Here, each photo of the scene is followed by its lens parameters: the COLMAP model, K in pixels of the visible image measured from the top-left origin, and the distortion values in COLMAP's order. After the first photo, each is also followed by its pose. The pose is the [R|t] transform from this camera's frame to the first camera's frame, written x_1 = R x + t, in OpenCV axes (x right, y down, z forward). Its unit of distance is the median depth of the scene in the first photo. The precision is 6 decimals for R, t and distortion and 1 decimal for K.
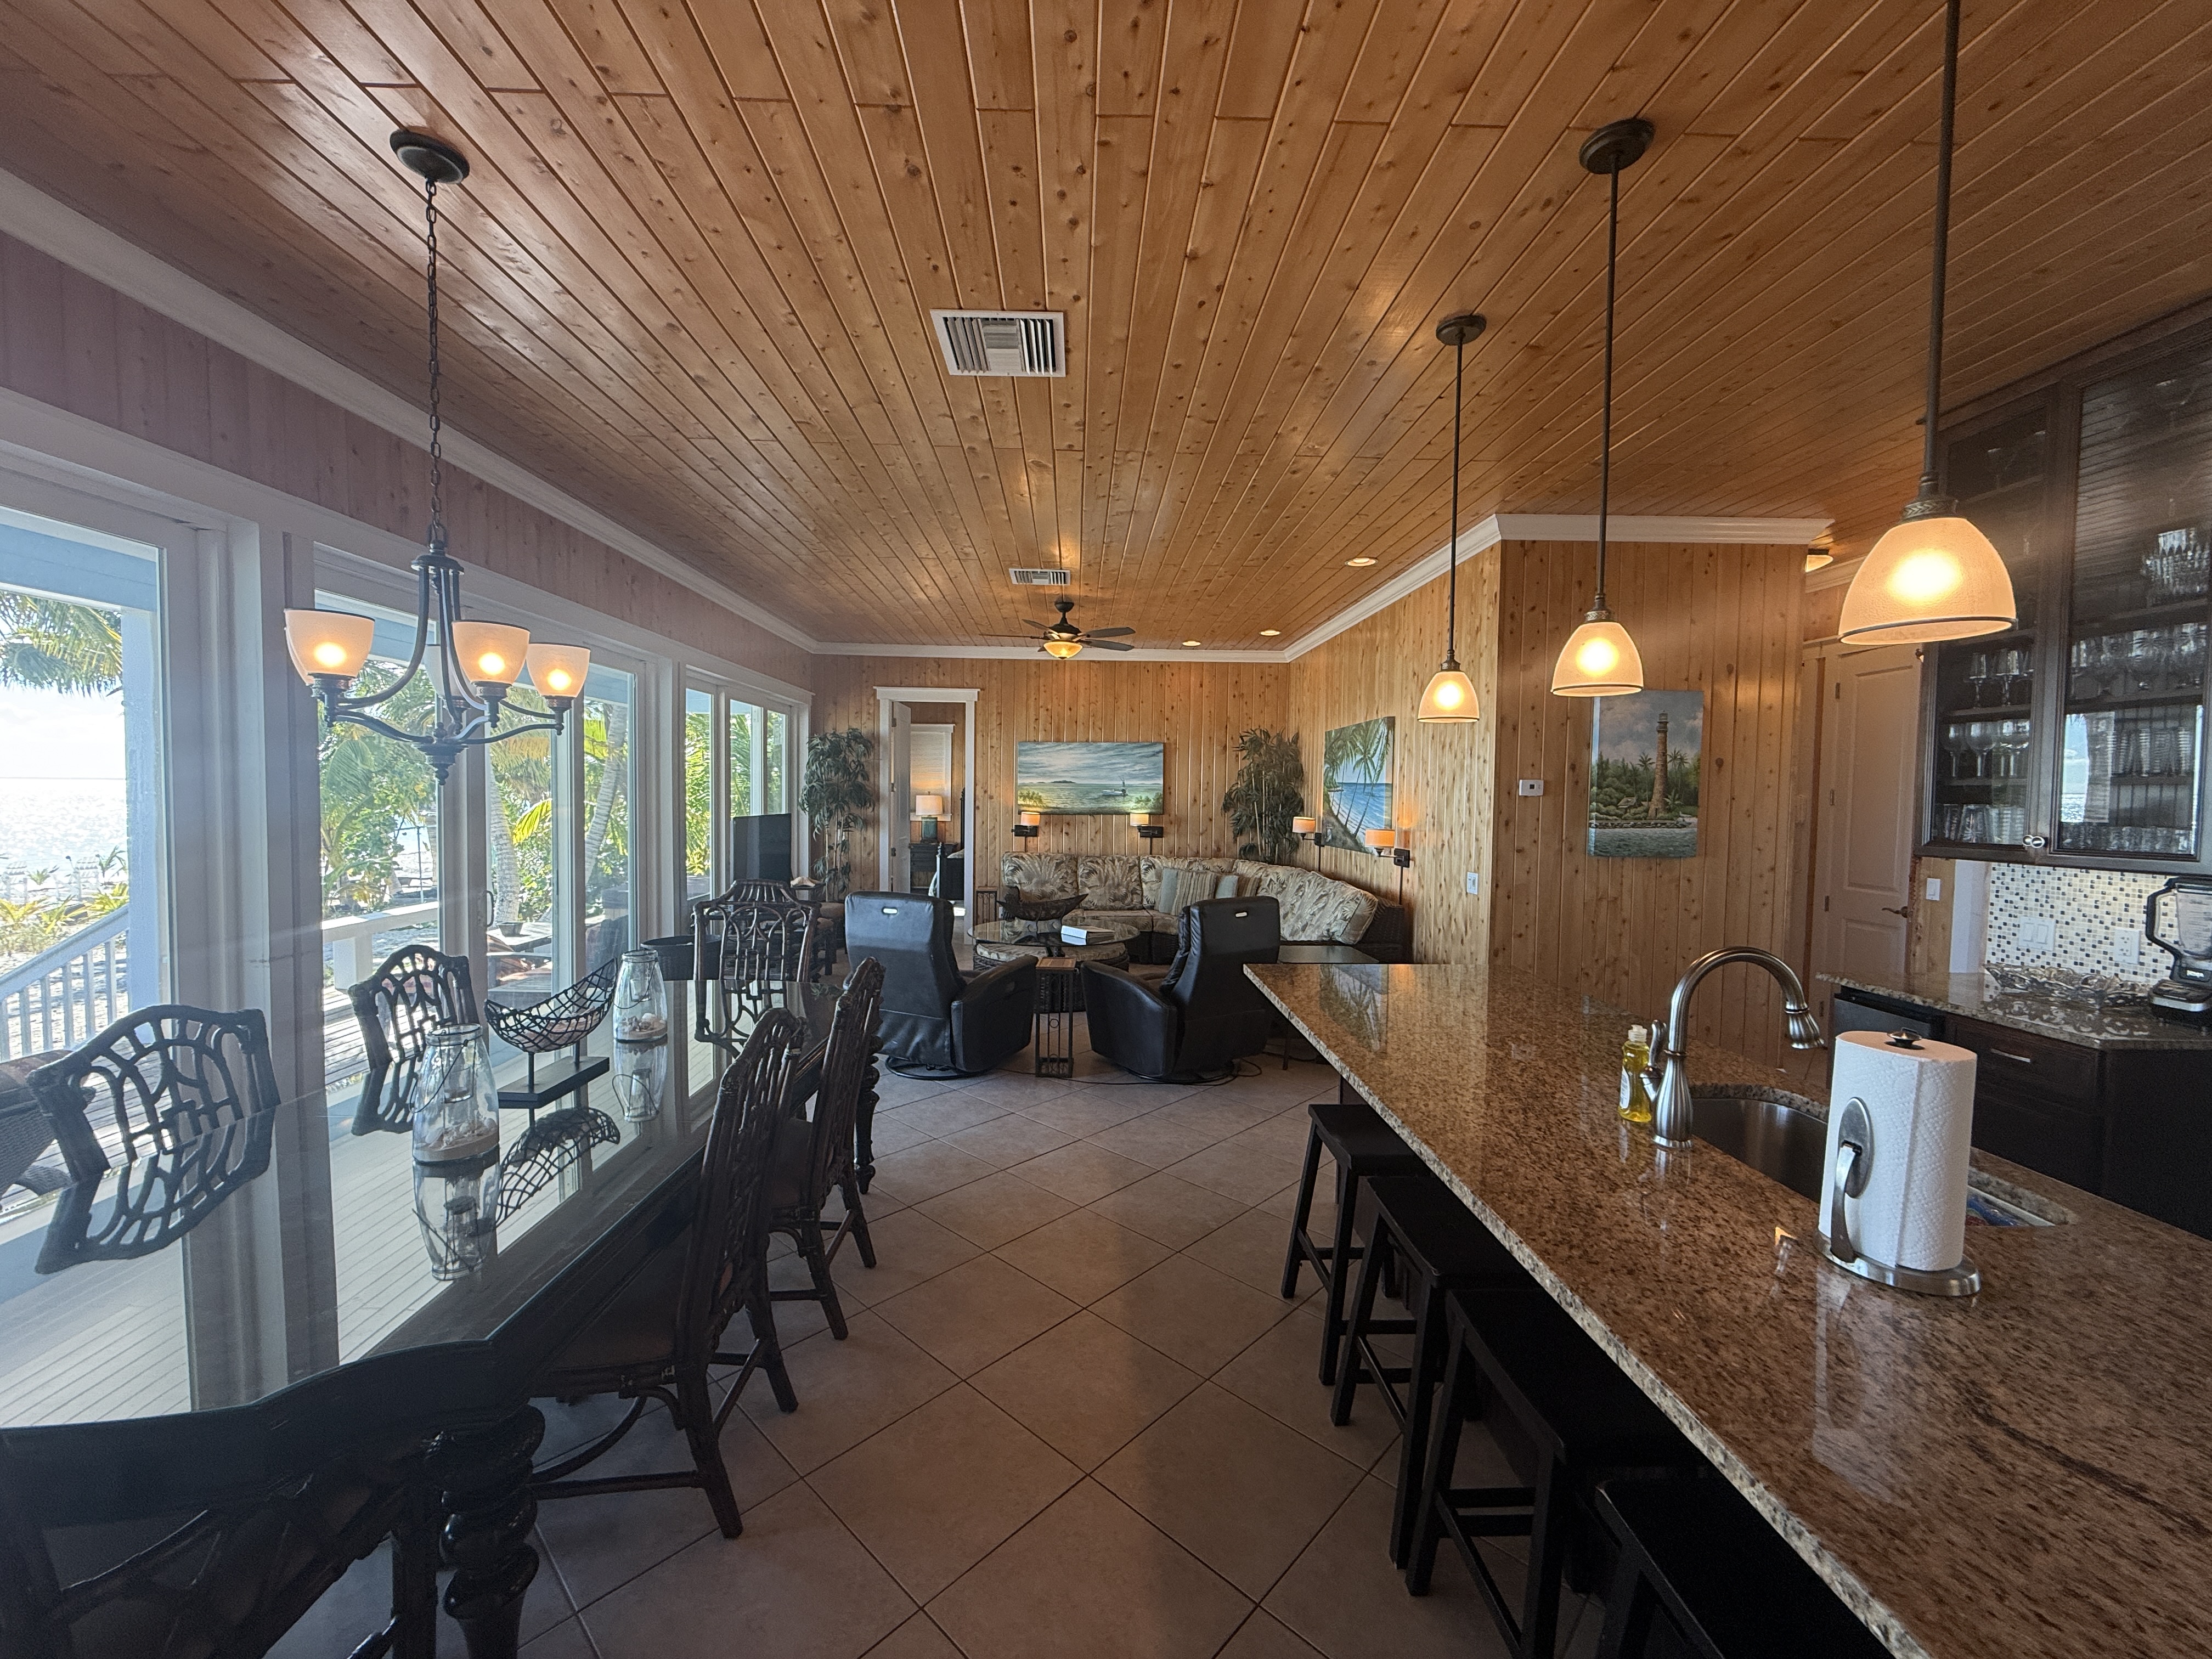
lens RADIAL K [[878.2, 0, 1098.7], [0, 878.2, 832.8], [0, 0, 1]] dist [0.001017, -0.000010]
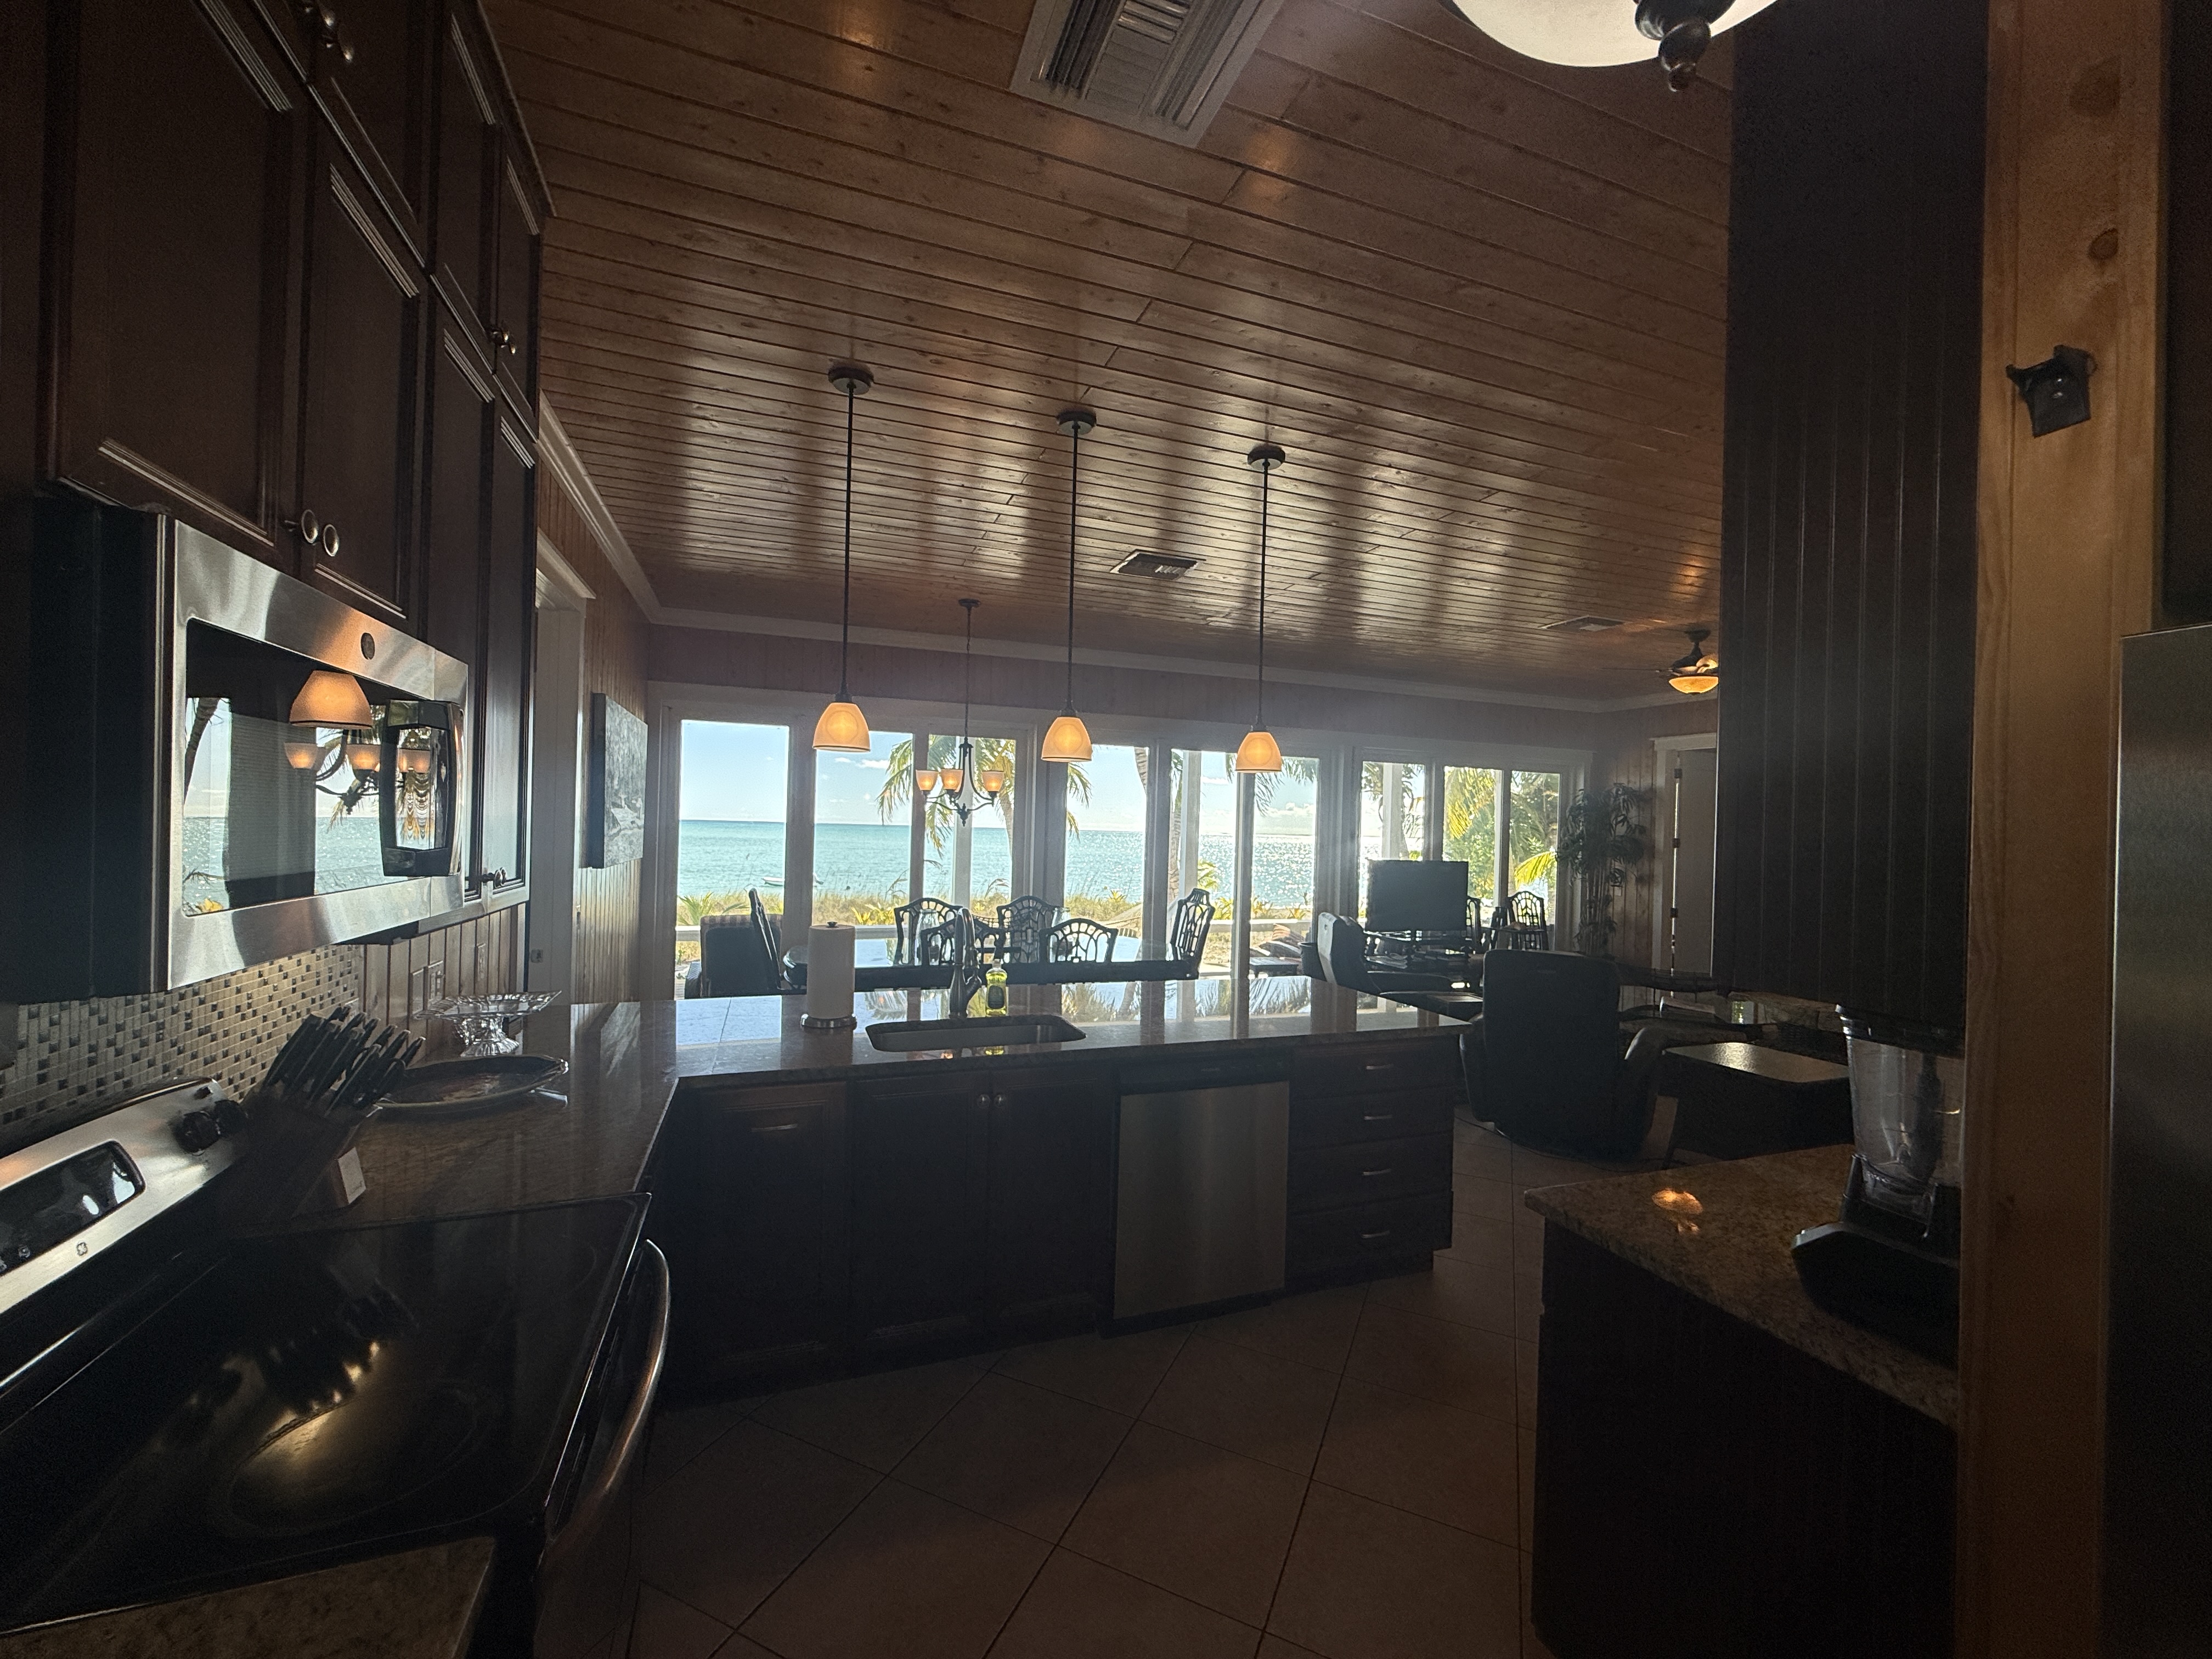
lens RADIAL K [[874.5, 0, 1100.7], [0, 874.5, 824.7], [0, 0, 1]] dist [-0.000250, -0.000343]
pose [[0.318763, -0.009676, -0.947785, 0.477333], [-0.067889, 0.997147, -0.033012, 0.000822], [0.945400, 0.074868, 0.317197, 0.134494]]
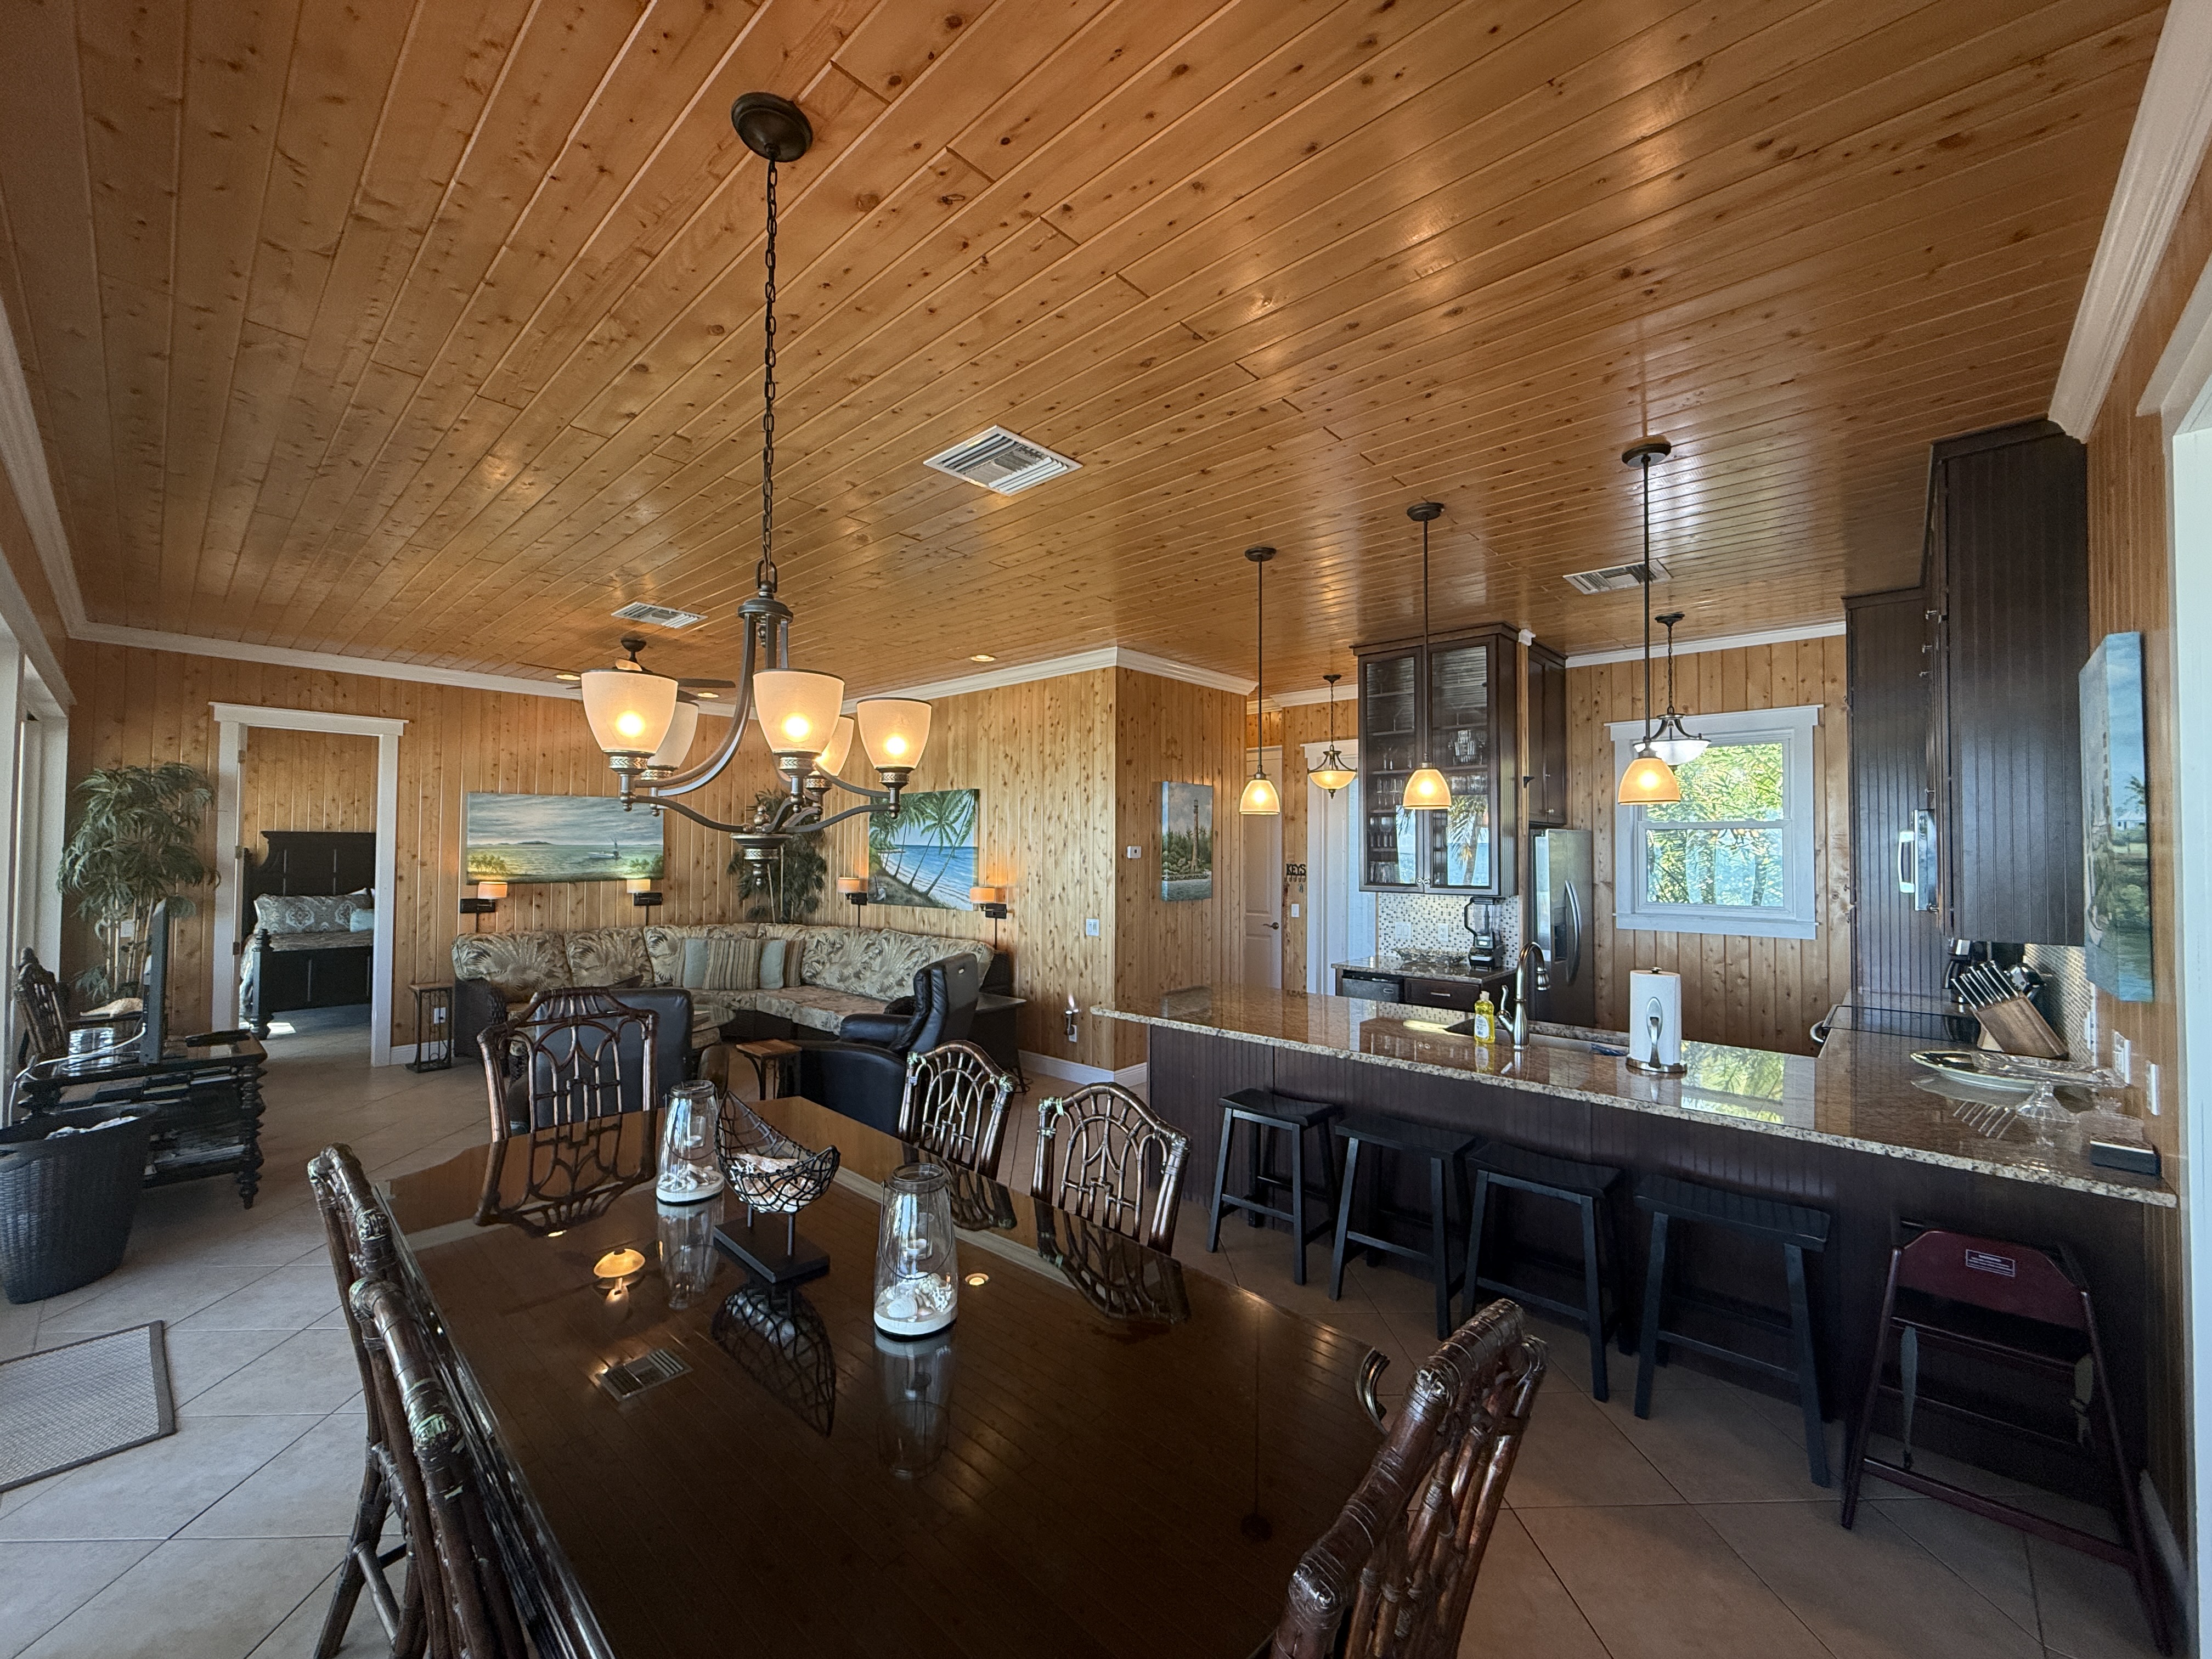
lens RADIAL K [[880.9, 0, 1103.8], [0, 880.9, 826.8], [0, 0, 1]] dist [0.000092, -0.000147]
pose [[0.696014, 0.008757, 0.717975, -0.271797], [0.037317, 0.998133, -0.048350, -0.014476], [-0.717058, 0.060445, 0.694388, 0.054028]]
